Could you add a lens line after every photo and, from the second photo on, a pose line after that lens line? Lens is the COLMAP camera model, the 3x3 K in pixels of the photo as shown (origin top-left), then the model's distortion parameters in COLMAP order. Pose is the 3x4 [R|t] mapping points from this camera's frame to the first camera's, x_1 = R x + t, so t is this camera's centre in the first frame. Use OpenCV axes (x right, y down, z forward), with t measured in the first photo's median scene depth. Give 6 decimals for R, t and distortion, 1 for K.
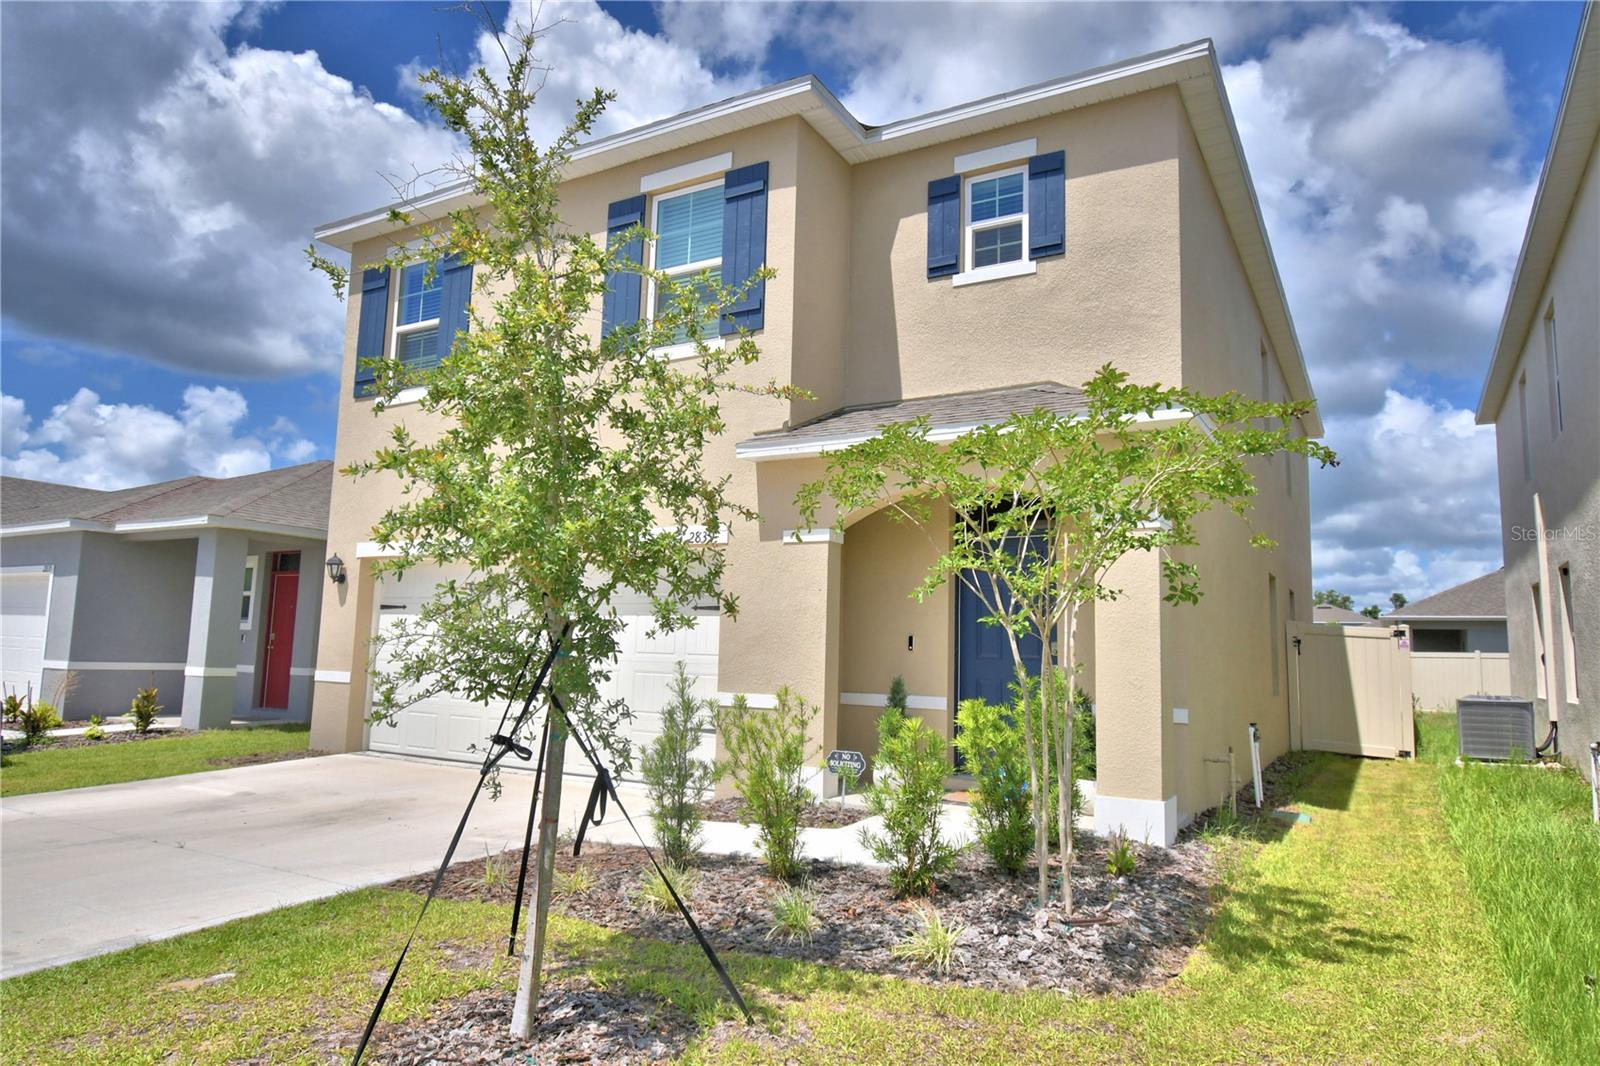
lens RADIAL K [[1023.4, 0, 805.4], [0, 1023.4, 533.0], [0, 0, 1]] dist [0.015714, -0.028194]
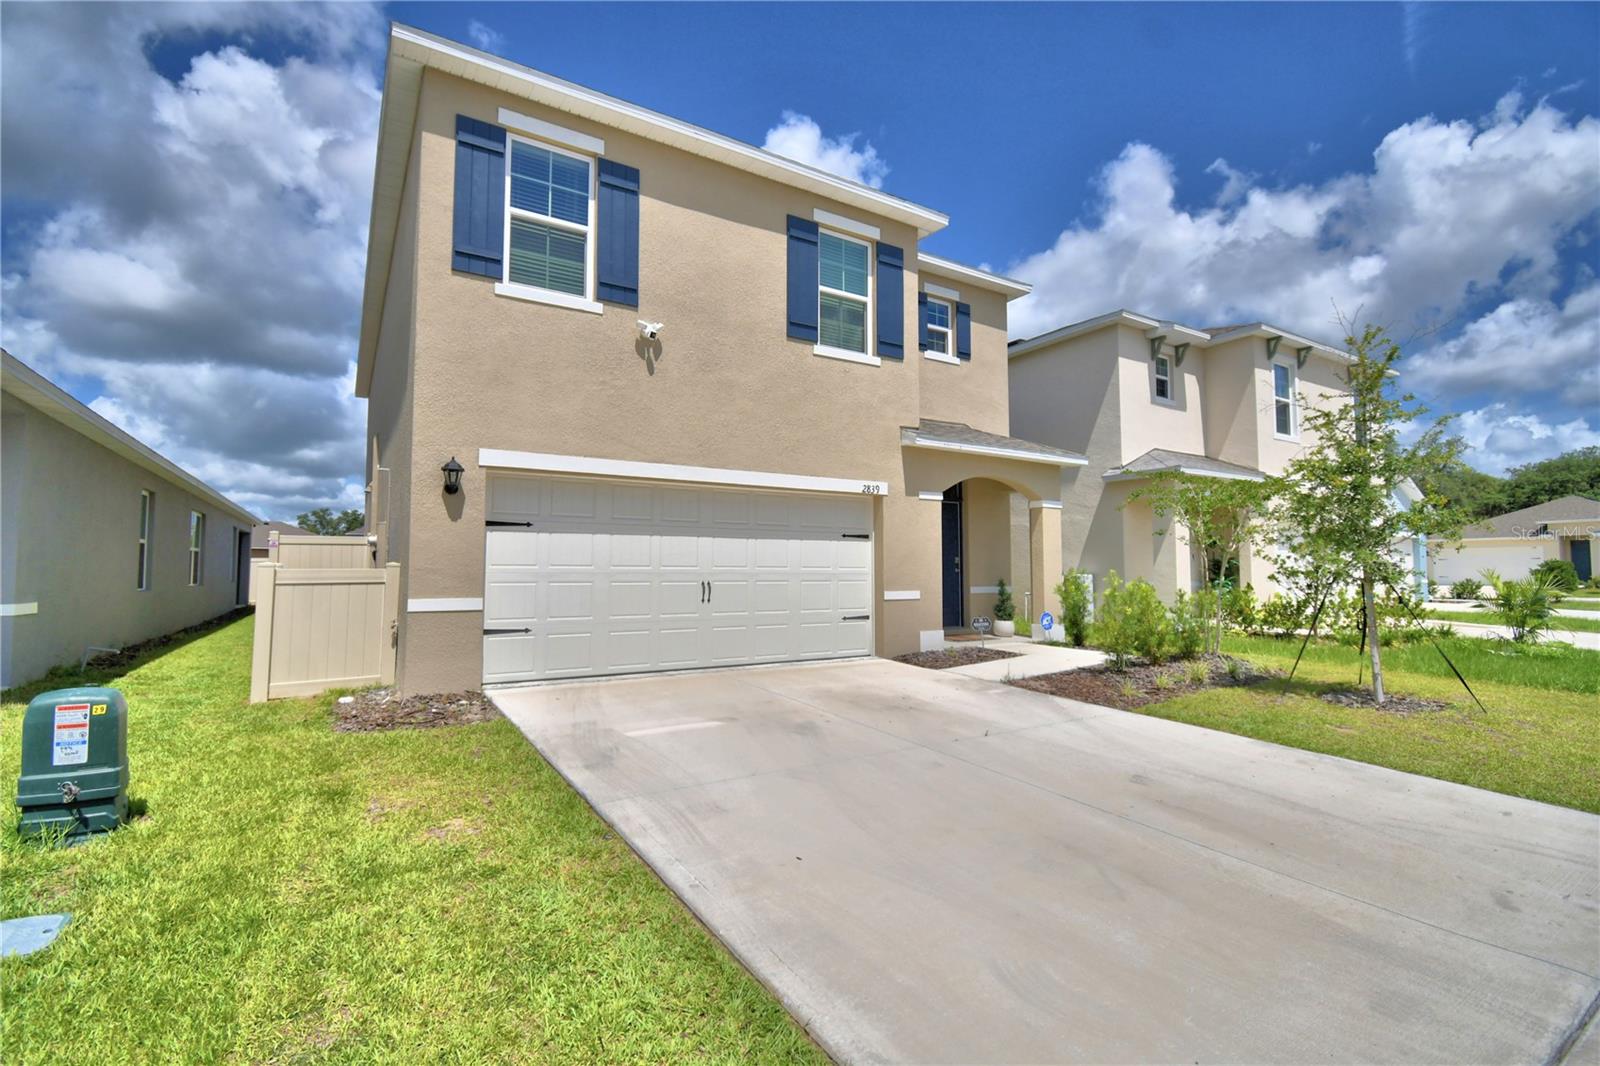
lens RADIAL K [[713.7, 0, 800.0], [0, 713.7, 533.0], [0, 0, 1]] dist [0.029906, -0.031648]
pose [[0.458193, 0.018014, 0.888670, -1.156403], [-0.095456, 0.995010, 0.029047, 0.050569], [-0.883712, -0.098138, 0.457626, 0.656607]]
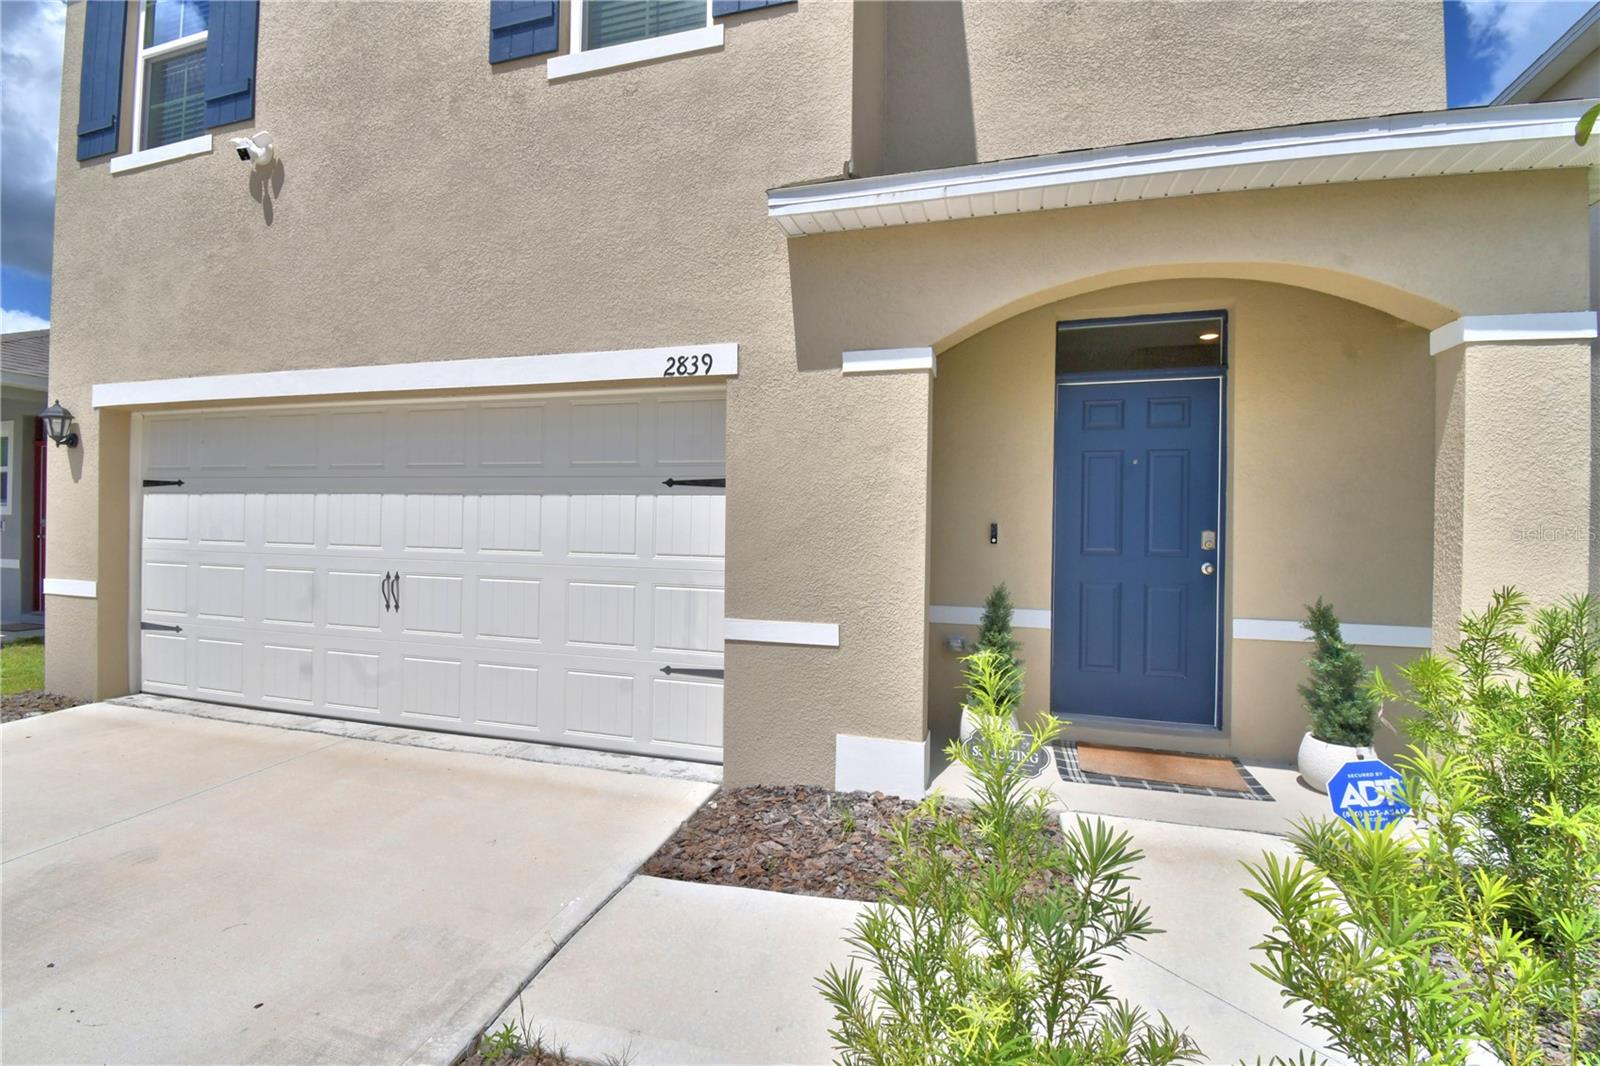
lens RADIAL K [[713.7, 0, 800.0], [0, 713.7, 533.0], [0, 0, 1]] dist [0.029906, -0.031648]
pose [[0.970630, -0.013970, 0.240172, -0.151399], [-0.017674, 0.991474, 0.129101, 0.050082], [-0.239928, -0.129554, 0.962107, 0.607995]]
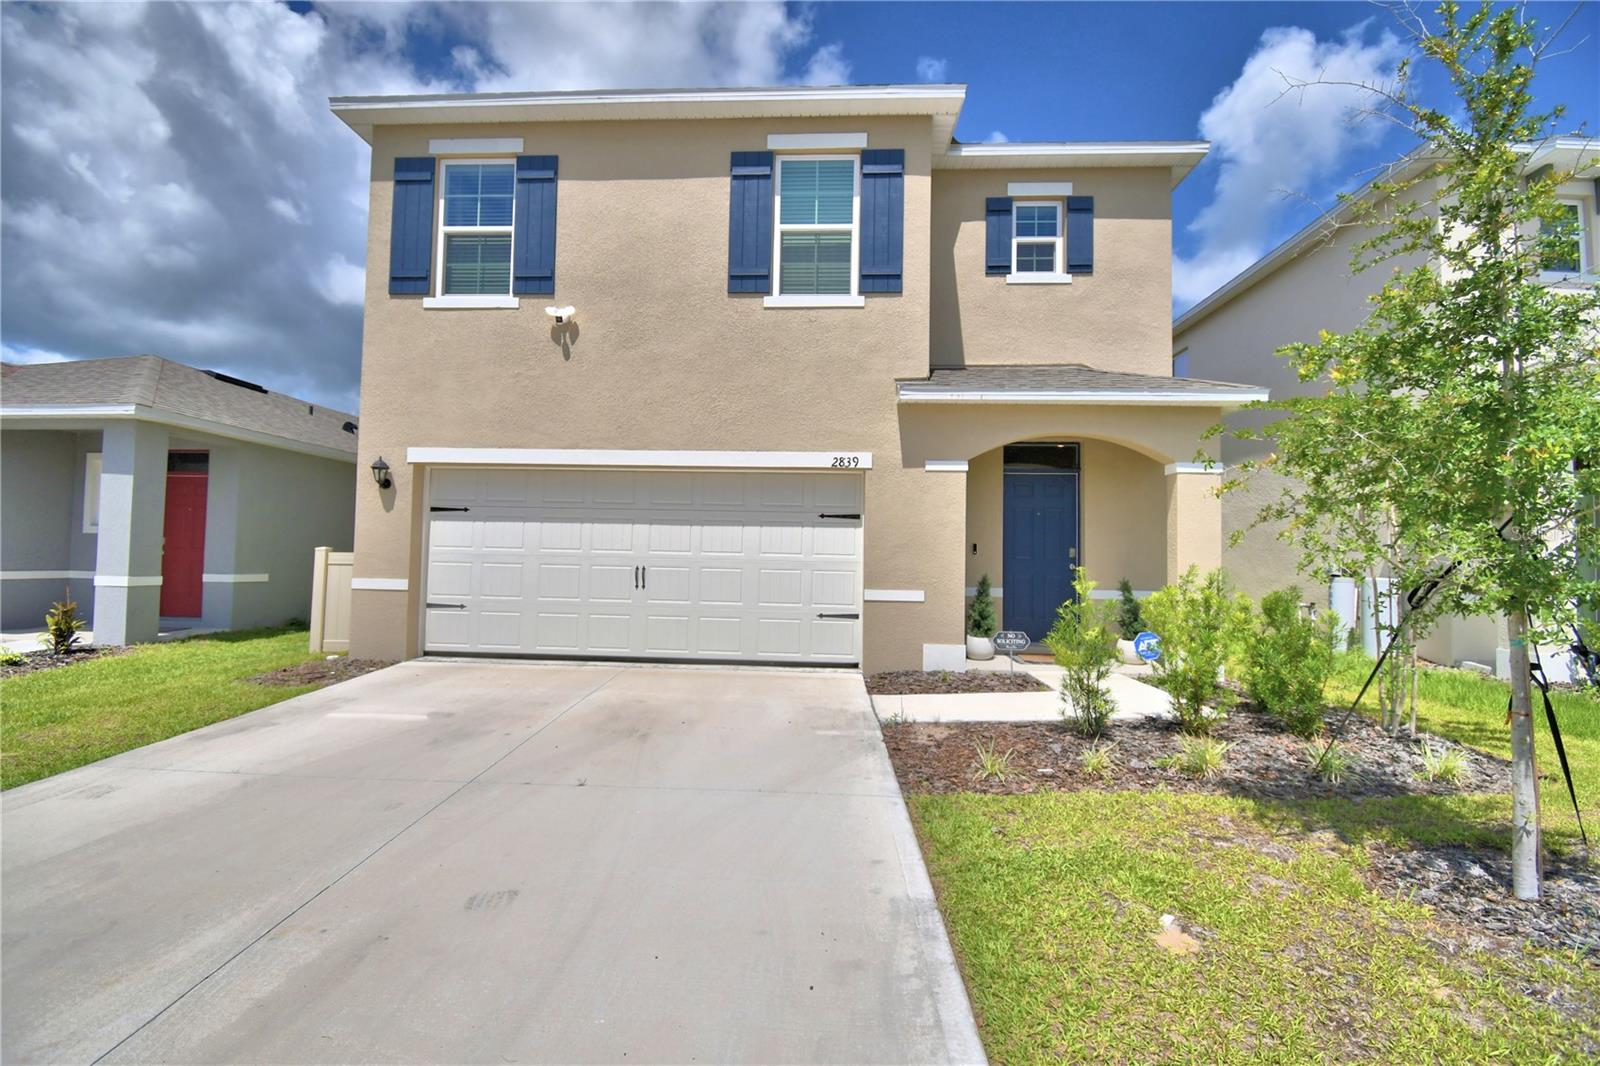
lens RADIAL K [[713.7, 0, 800.0], [0, 713.7, 533.0], [0, 0, 1]] dist [0.029906, -0.031648]
pose [[0.884428, 0.007469, 0.466618, -0.580641], [-0.049996, 0.995634, 0.078825, 0.025088], [-0.463992, -0.093044, 0.880940, 0.301299]]
